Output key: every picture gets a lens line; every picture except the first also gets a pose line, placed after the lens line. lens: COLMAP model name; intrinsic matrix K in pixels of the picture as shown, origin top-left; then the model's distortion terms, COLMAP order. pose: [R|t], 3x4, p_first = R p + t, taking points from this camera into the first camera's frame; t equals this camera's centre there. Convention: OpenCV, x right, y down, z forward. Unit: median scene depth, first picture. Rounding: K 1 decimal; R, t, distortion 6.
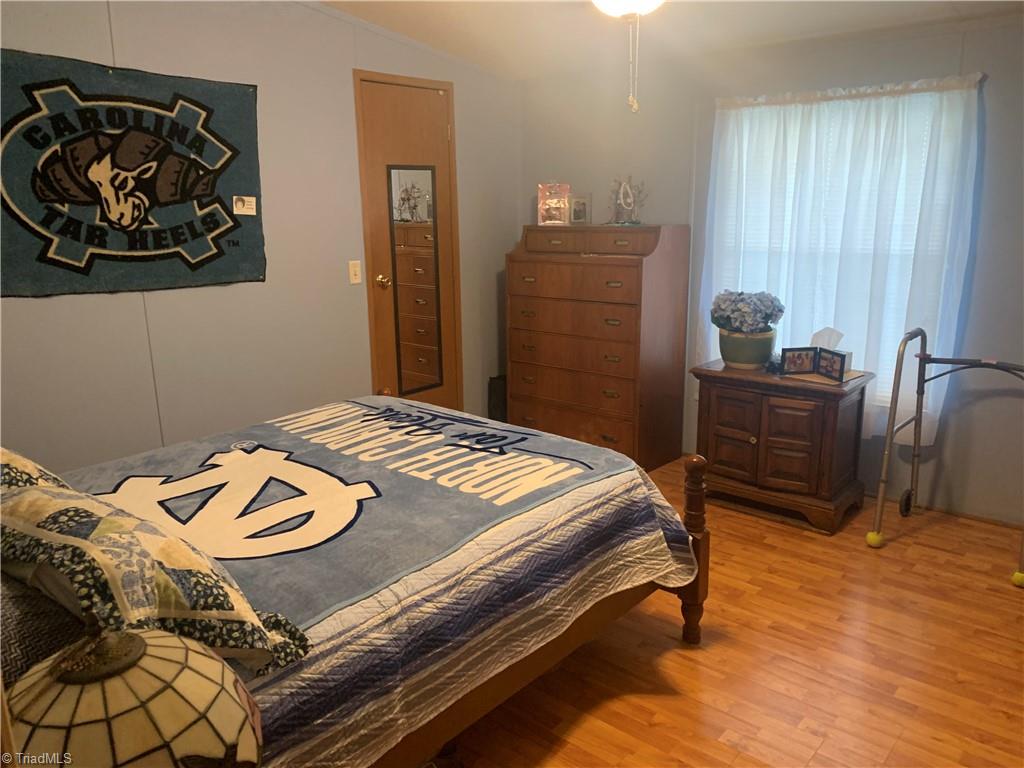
lens RADIAL K [[783.2, 0, 514.5], [0, 783.2, 378.2], [0, 0, 1]] dist [0.022958, -0.018484]
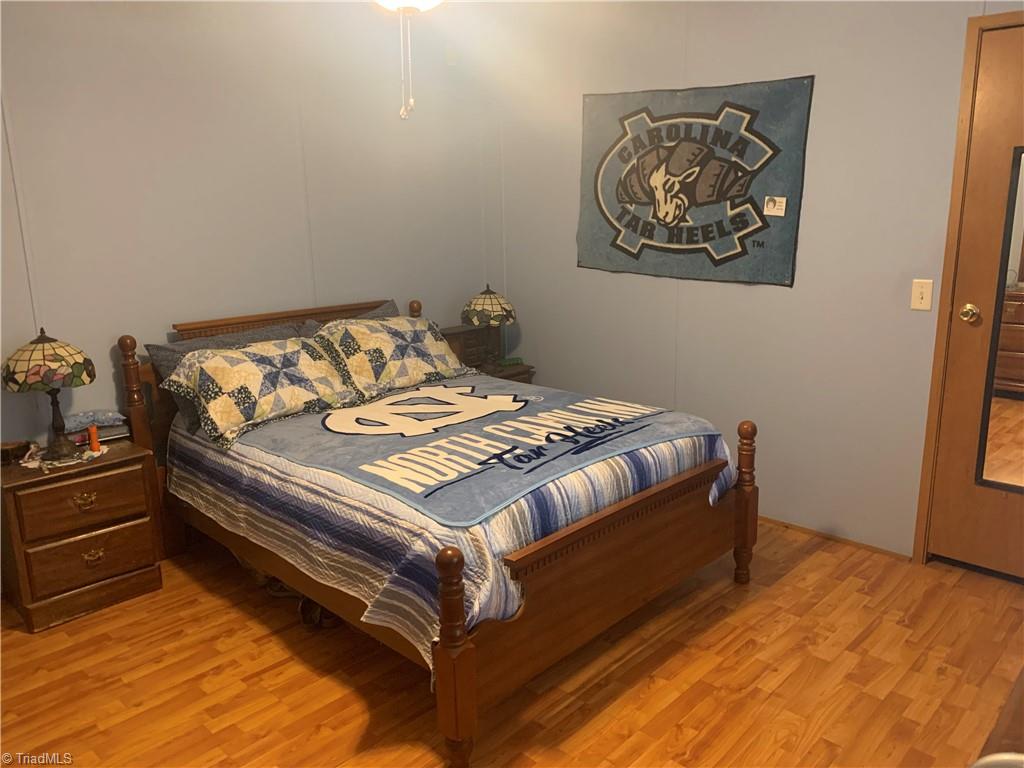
lens RADIAL K [[783.2, 0, 514.4], [0, 783.2, 392.1], [0, 0, 1]] dist [0.022958, -0.018484]
pose [[-0.060354, 0.246982, -0.967139, 0.778639], [-0.207588, 0.944615, 0.254185, -0.212658], [0.976353, 0.216108, -0.005741, 0.864745]]
